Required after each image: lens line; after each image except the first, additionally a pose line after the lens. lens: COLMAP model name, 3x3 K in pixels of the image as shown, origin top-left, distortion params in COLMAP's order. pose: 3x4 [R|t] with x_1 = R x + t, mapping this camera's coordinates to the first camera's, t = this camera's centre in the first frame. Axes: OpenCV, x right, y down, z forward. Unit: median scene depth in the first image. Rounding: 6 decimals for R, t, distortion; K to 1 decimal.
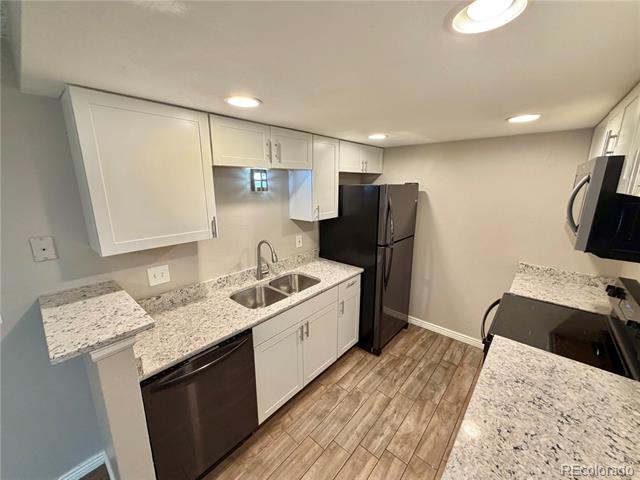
lens RADIAL K [[254.6, 0, 317.6], [0, 254.6, 240.5], [0, 0, 1]] dist [-0.000976, 0.000827]
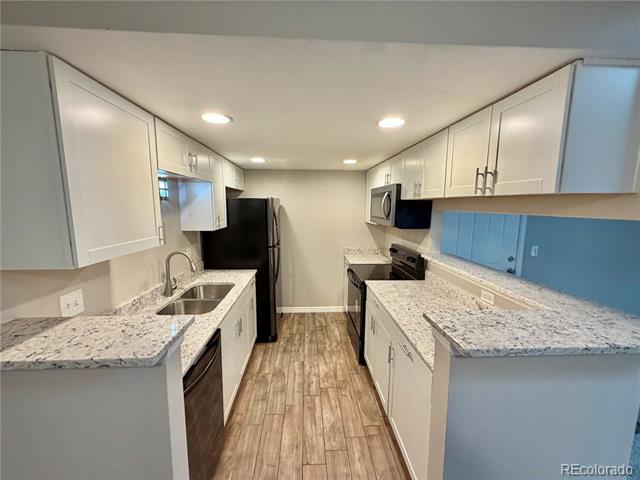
lens RADIAL K [[254.6, 0, 317.8], [0, 254.6, 240.6], [0, 0, 1]] dist [-0.000976, 0.000827]
pose [[0.713182, -0.088745, 0.695339, -0.473548], [0.150078, 0.988283, -0.027796, 0.062444], [-0.684725, 0.124179, 0.718145, -0.046055]]
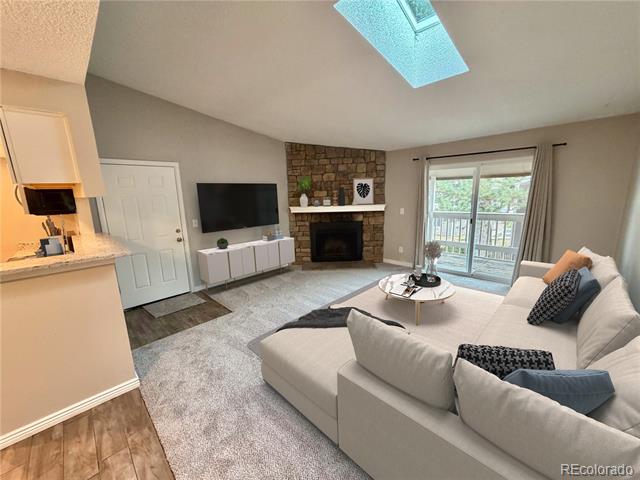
lens RADIAL K [[254.6, 0, 318.4], [0, 254.6, 240.3], [0, 0, 1]] dist [-0.000976, 0.000827]
pose [[0.065390, -0.183655, 0.980813, -0.570428], [0.252510, 0.953971, 0.161794, 0.291520], [-0.965382, 0.237086, 0.108755, -0.911323]]
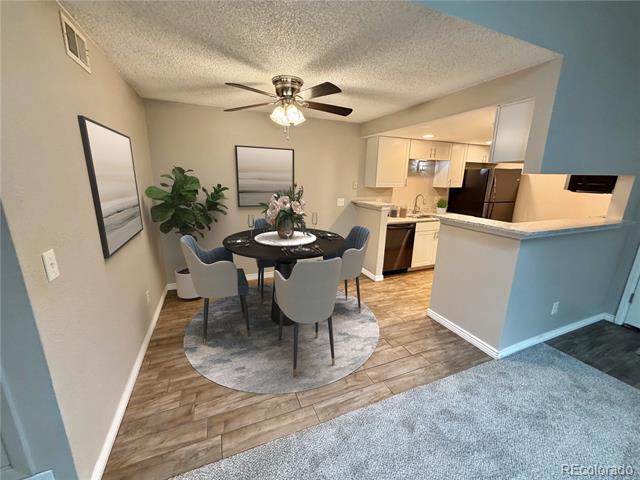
lens RADIAL K [[254.6, 0, 317.4], [0, 254.6, 237.8], [0, 0, 1]] dist [-0.000976, 0.000827]
pose [[0.896936, 0.121176, -0.425233, -0.032078], [-0.118214, 0.992424, 0.033457, 0.378833], [0.426065, 0.020260, 0.904465, -1.235513]]
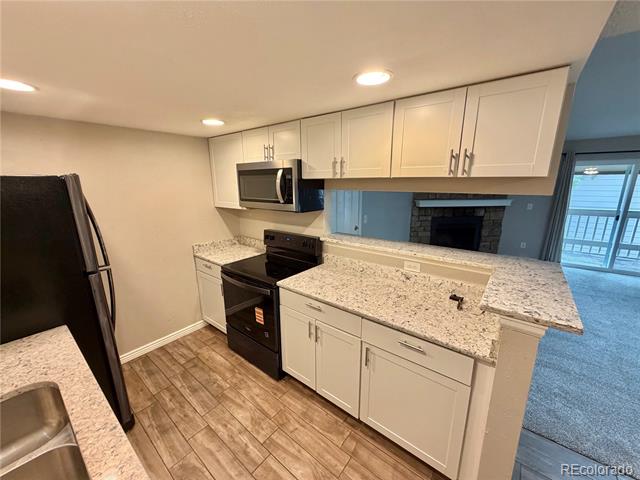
lens RADIAL K [[254.6, 0, 318.0], [0, 254.6, 240.2], [0, 0, 1]] dist [-0.000976, 0.000827]
pose [[-0.051549, -0.221252, 0.973853, -0.404055], [0.231961, 0.945828, 0.227163, -0.073469], [-0.971358, 0.237606, 0.002566, 0.466086]]
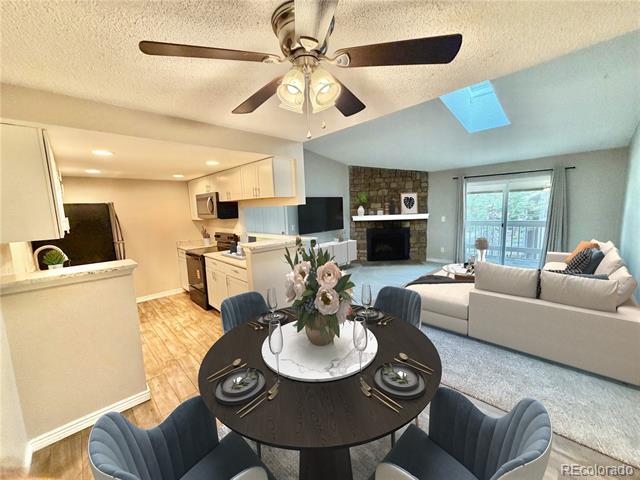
lens RADIAL K [[254.6, 0, 317.5], [0, 254.6, 240.5], [0, 0, 1]] dist [-0.000976, 0.000827]
pose [[0.079923, -0.126975, 0.988681, -1.219381], [0.259416, 0.960326, 0.102363, 0.174047], [-0.962453, 0.248298, 0.109692, -0.332107]]
